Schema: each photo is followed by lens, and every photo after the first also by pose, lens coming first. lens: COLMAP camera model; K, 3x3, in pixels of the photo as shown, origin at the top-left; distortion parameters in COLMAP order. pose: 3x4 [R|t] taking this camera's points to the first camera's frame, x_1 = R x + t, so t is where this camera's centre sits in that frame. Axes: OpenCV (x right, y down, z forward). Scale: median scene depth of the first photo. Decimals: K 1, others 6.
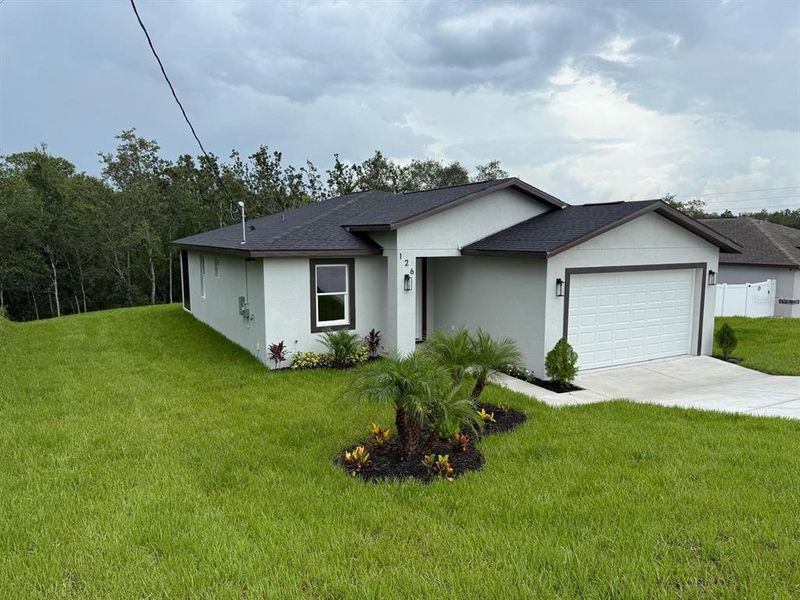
lens RADIAL K [[565.3, 0, 400.0], [0, 565.3, 300.0], [0, 0, 1]] dist [0.087144, -0.119463]
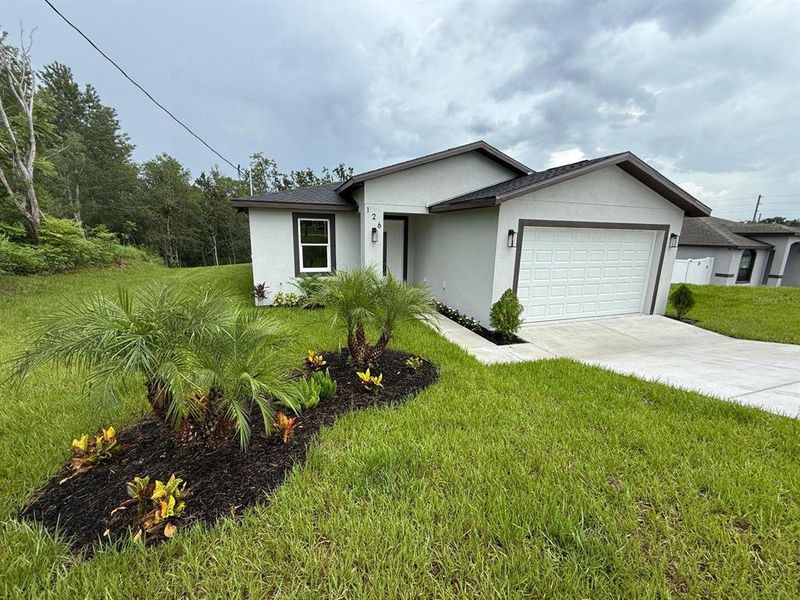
lens RADIAL K [[319.2, 0, 395.7], [0, 319.2, 299.6], [0, 0, 1]] dist [-0.001200, -0.000284]
pose [[0.986335, 0.051479, -0.156501, 0.157309], [-0.037559, 0.995175, 0.090640, 0.036533], [0.160412, -0.083524, 0.983510, 0.374382]]
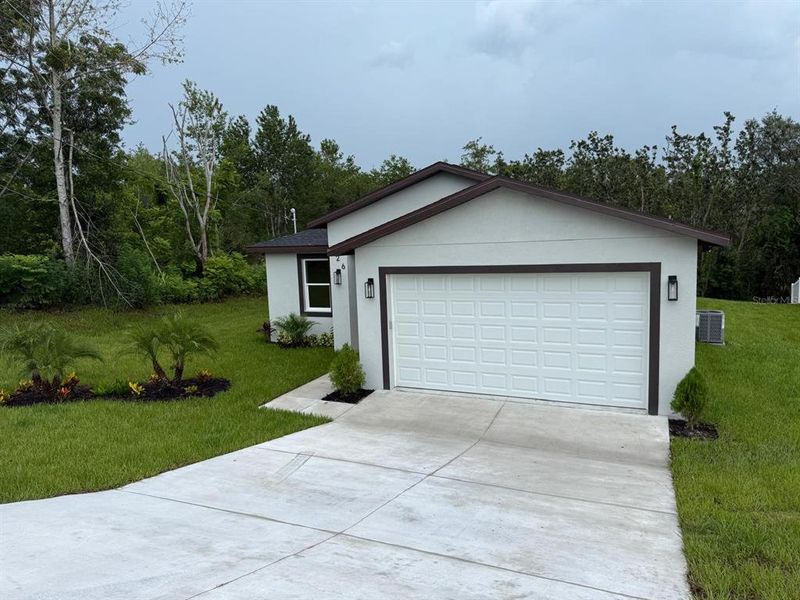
lens RADIAL K [[565.3, 0, 400.0], [0, 565.3, 300.0], [0, 0, 1]] dist [0.087144, -0.119463]
pose [[0.603593, 0.069391, -0.794267, 0.910045], [-0.054574, 0.997465, 0.045670, -0.041699], [0.795422, 0.015780, 0.605850, 0.448210]]
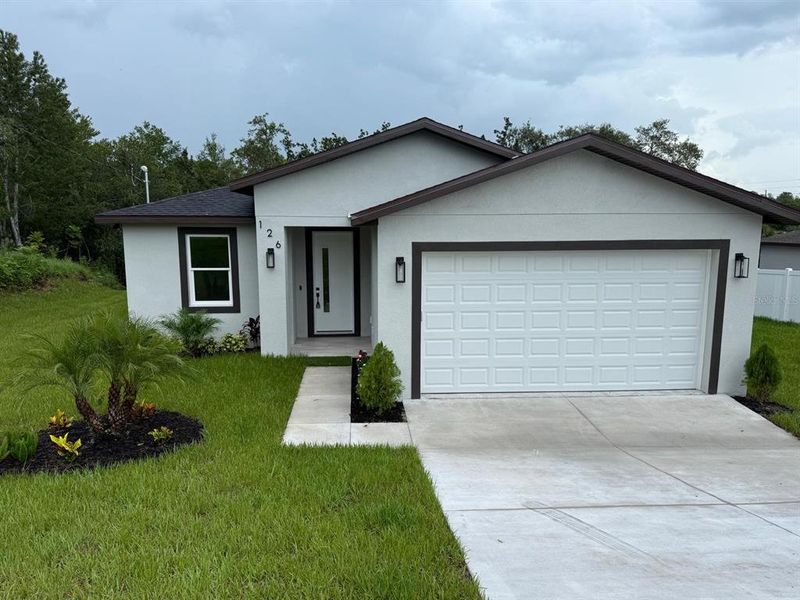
lens RADIAL K [[565.3, 0, 400.0], [0, 565.3, 300.0], [0, 0, 1]] dist [0.087144, -0.119463]
pose [[0.911969, 0.056731, -0.406318, 0.501480], [-0.047780, 0.998340, 0.032149, -0.006474], [0.407468, -0.009905, 0.913166, 0.338673]]
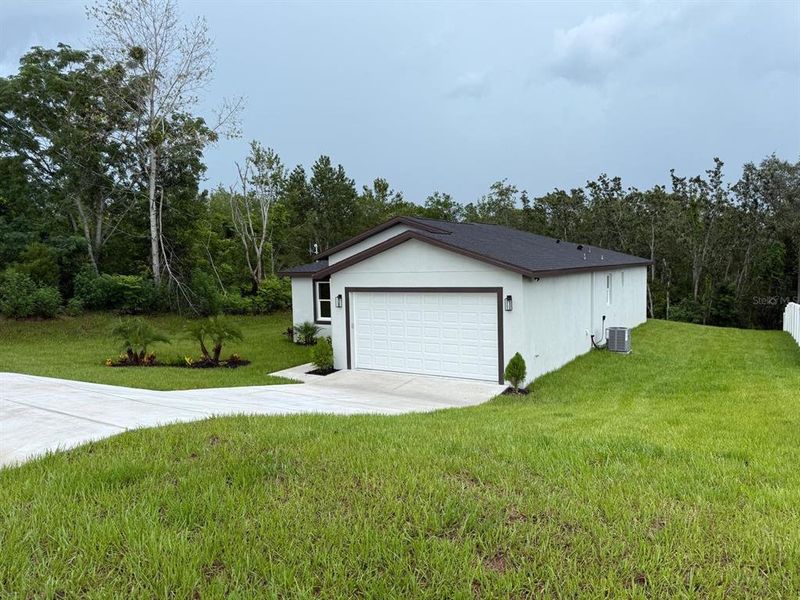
lens RADIAL K [[563.7, 0, 400.0], [0, 563.7, 300.0], [0, 0, 1]] dist [0.153082, -0.251070]
pose [[0.491967, 0.045038, -0.869448, 1.362304], [-0.075551, 0.997102, 0.008901, -0.042194], [0.867330, 0.061309, 0.493944, 0.413962]]
